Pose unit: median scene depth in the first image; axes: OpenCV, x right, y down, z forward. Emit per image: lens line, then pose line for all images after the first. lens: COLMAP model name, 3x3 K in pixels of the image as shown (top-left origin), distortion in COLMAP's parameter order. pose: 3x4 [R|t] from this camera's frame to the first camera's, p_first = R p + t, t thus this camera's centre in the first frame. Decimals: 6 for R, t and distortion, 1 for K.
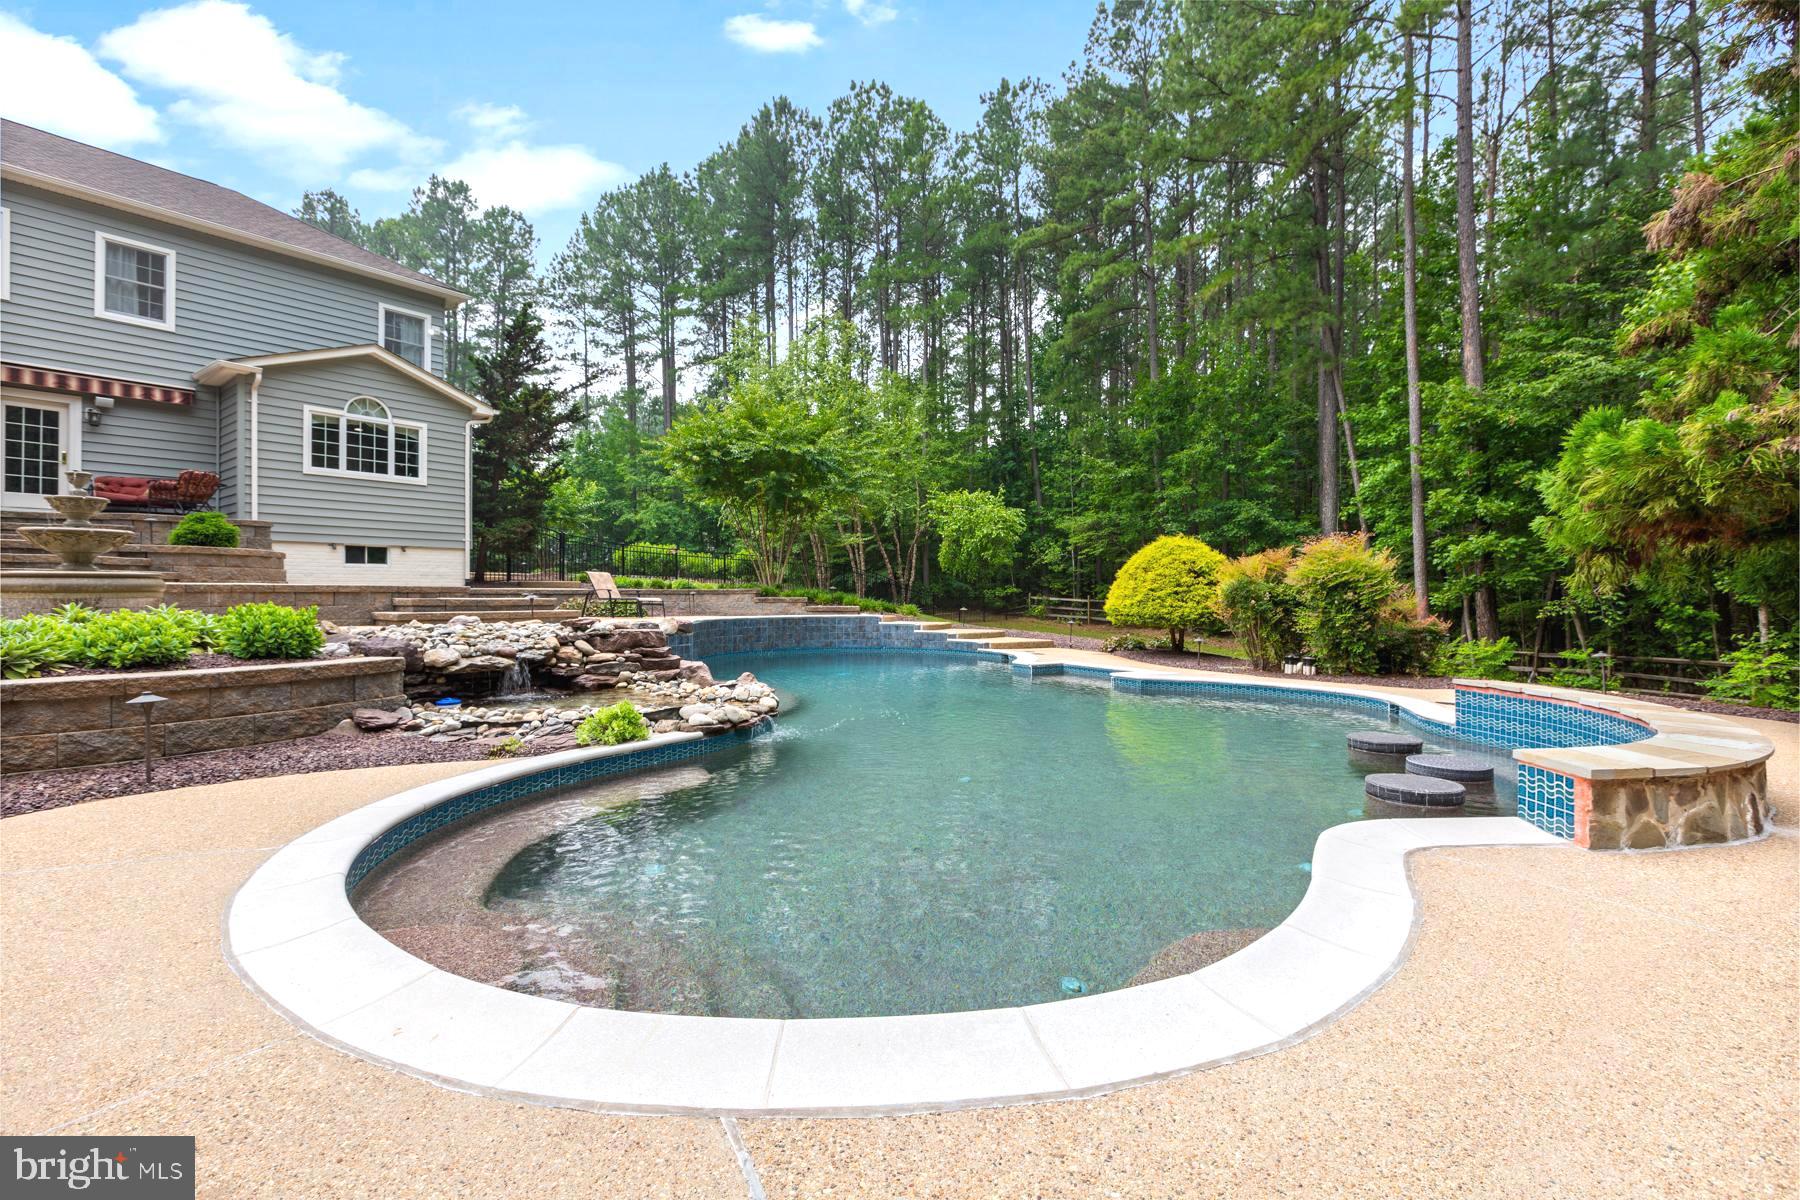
lens RADIAL K [[885.0, 0, 903.5], [0, 885.0, 598.5], [0, 0, 1]] dist [-0.003102, -0.000627]
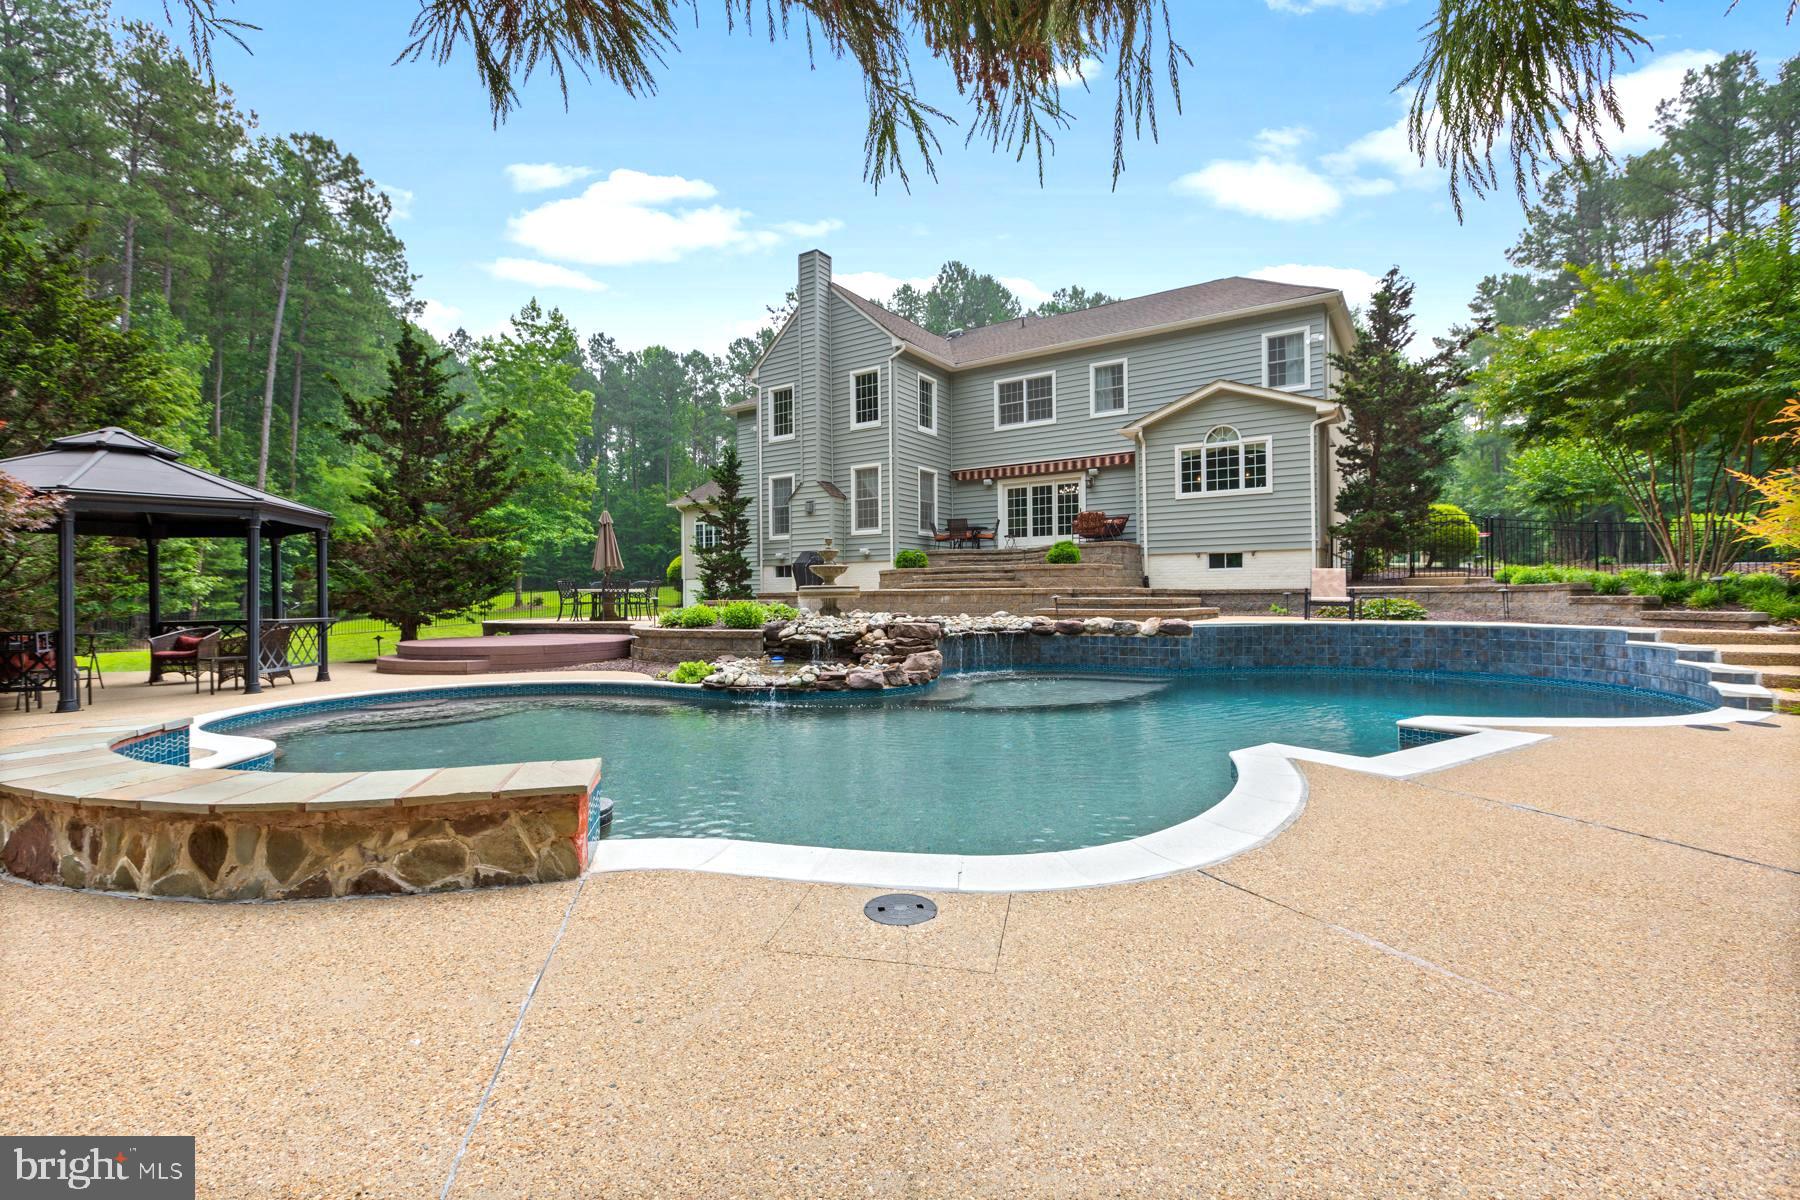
lens RADIAL K [[885.0, 0, 903.5], [0, 885.0, 598.5], [0, 0, 1]] dist [-0.003102, -0.000627]
pose [[-0.025427, 0.000851, -0.999676, 0.571266], [0.001538, 0.999998, 0.000812, -0.000792], [0.999676, -0.001517, -0.025428, 0.605789]]
